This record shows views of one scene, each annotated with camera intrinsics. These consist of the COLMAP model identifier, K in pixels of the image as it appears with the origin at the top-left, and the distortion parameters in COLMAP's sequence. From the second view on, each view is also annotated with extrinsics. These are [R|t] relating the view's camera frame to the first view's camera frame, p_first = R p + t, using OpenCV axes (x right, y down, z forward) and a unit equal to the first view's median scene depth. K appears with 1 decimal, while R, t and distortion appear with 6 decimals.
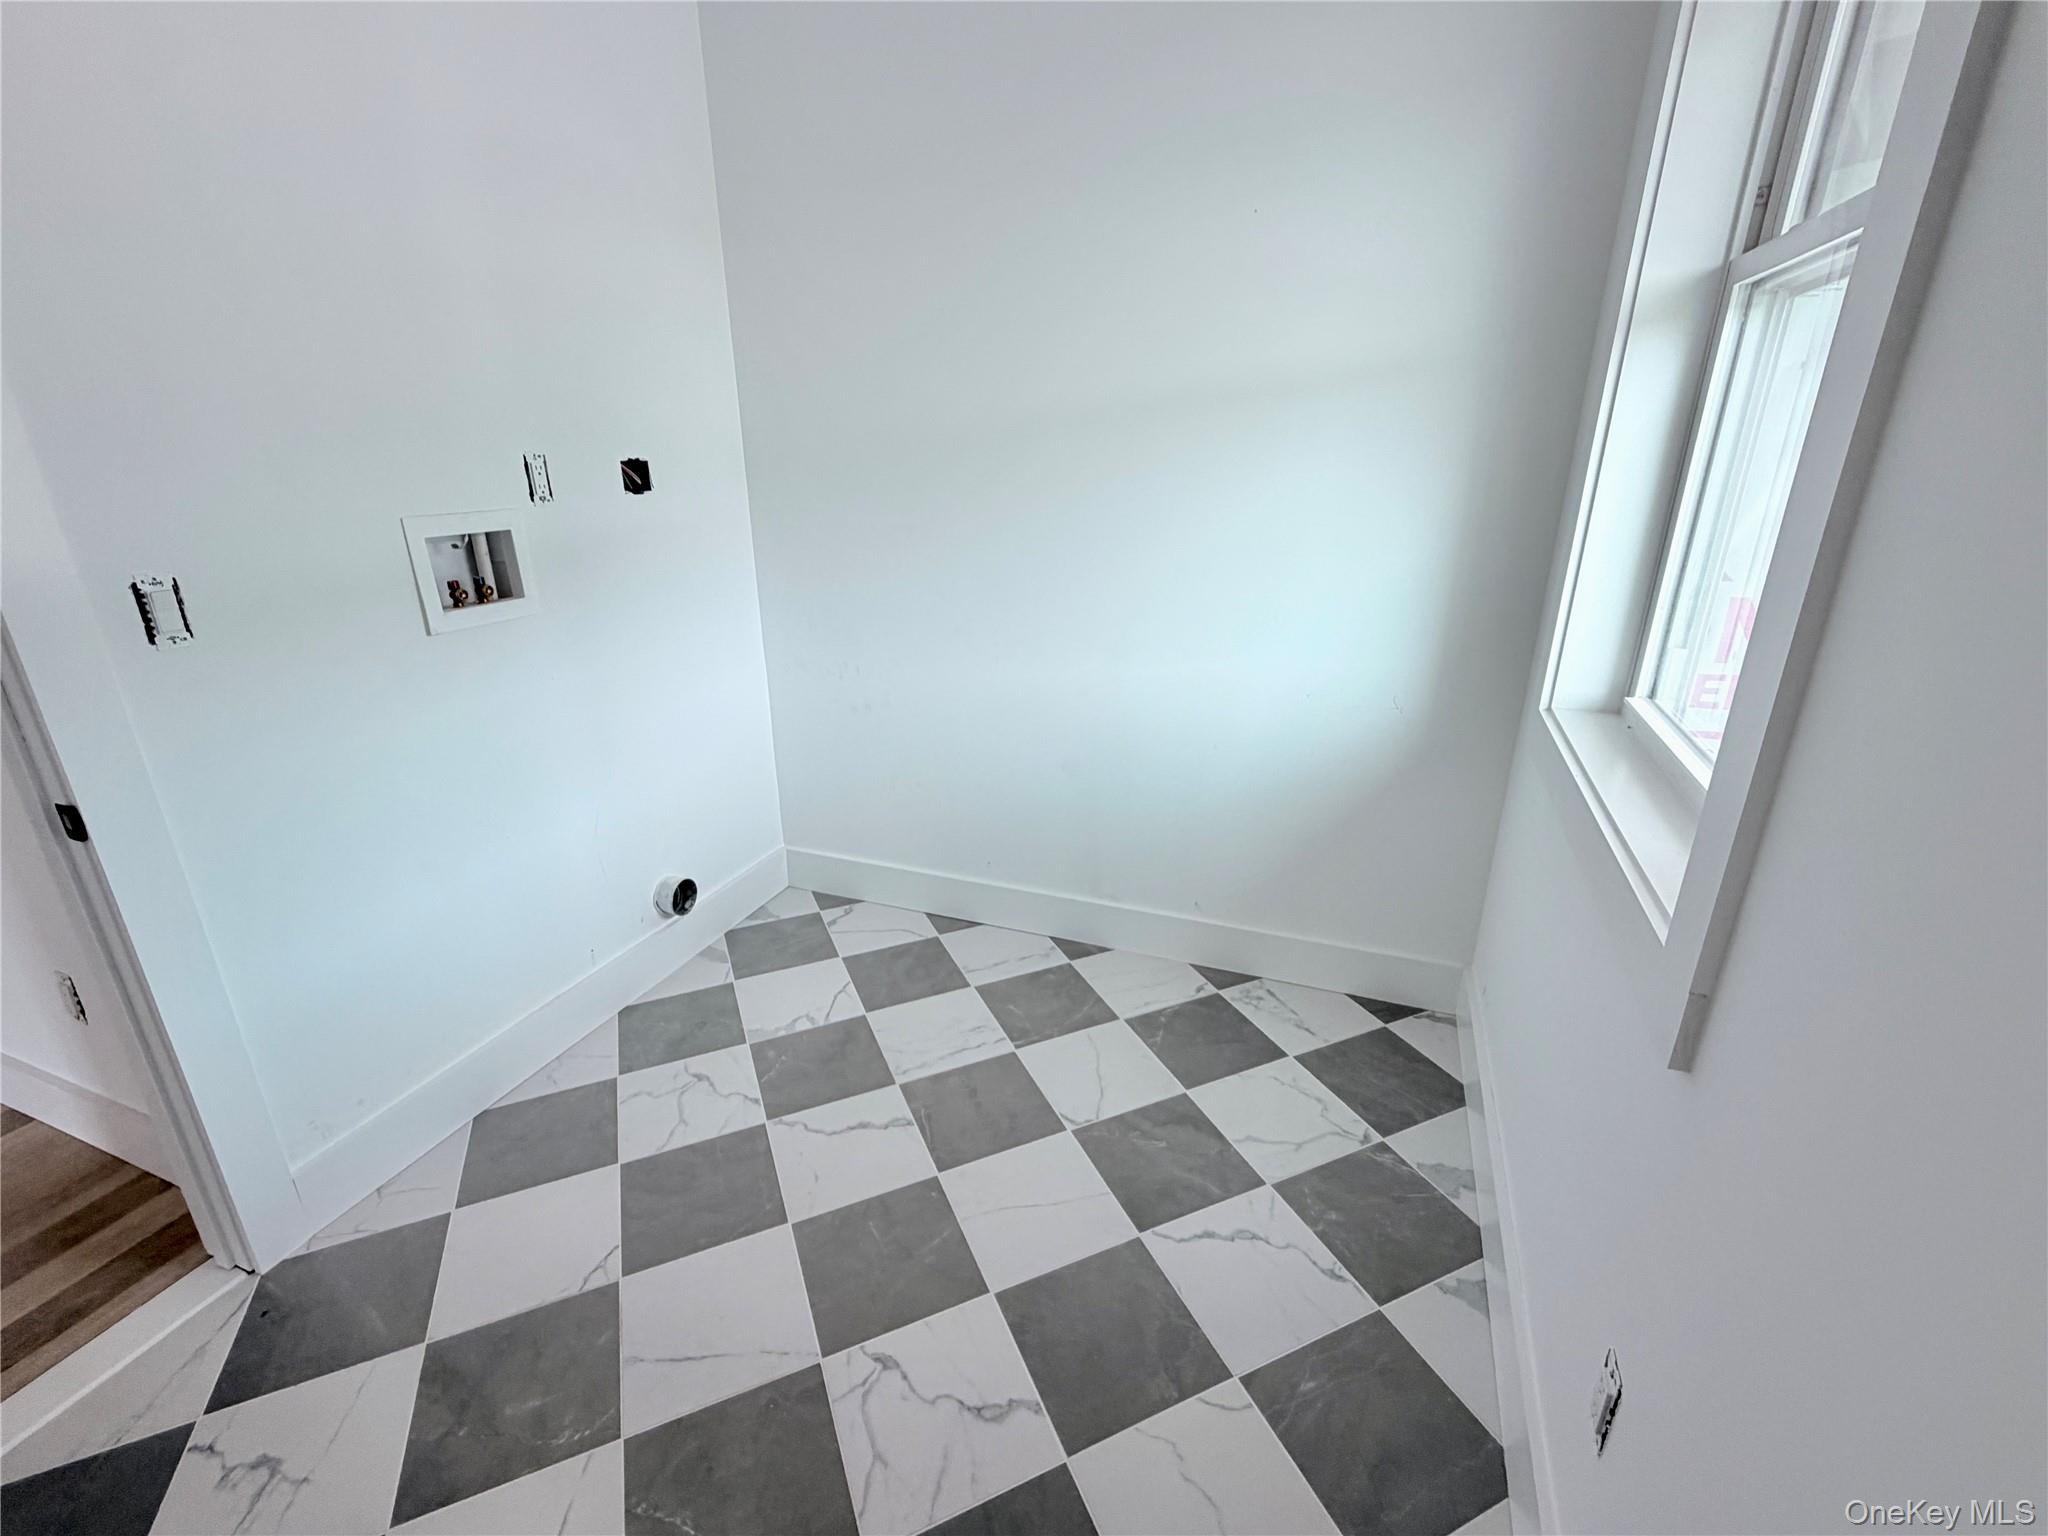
lens RADIAL K [[890.3, 0, 1024.9], [0, 890.3, 764.8], [0, 0, 1]] dist [-0.001029, 0.000714]
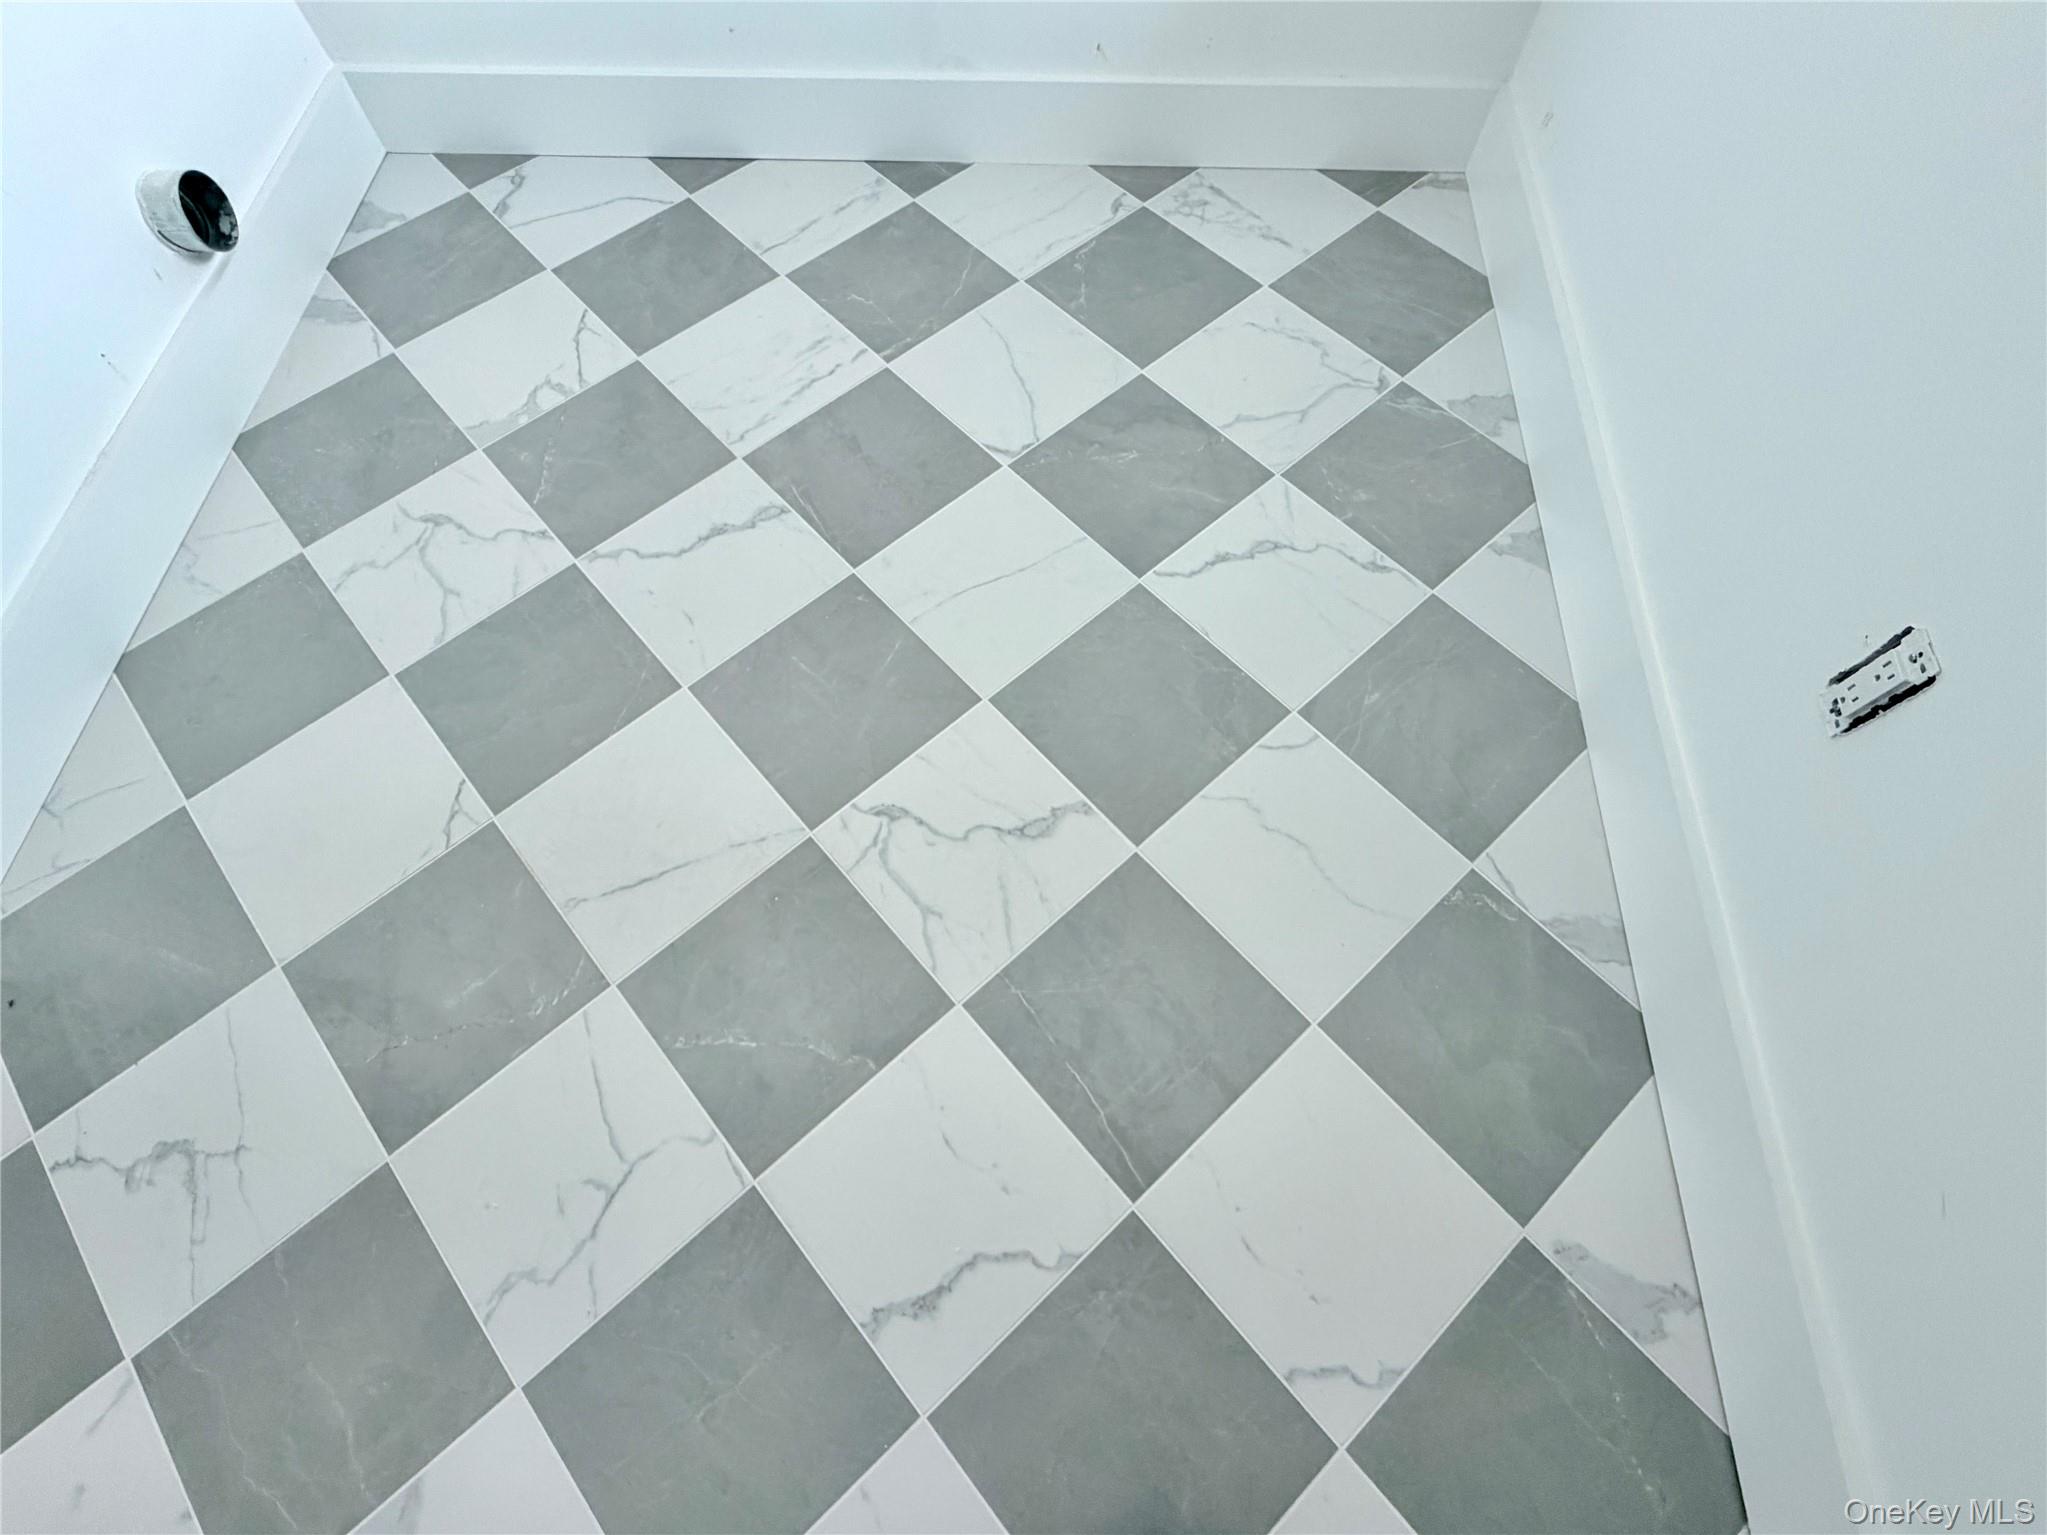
lens RADIAL K [[889.8, 0, 1024.4], [0, 889.8, 764.3], [0, 0, 1]] dist [-0.001029, 0.000714]
pose [[0.947046, -0.293733, 0.129710, -0.104348], [0.109993, 0.676285, 0.728382, 0.048536], [-0.301671, -0.675544, 0.672781, 0.350178]]
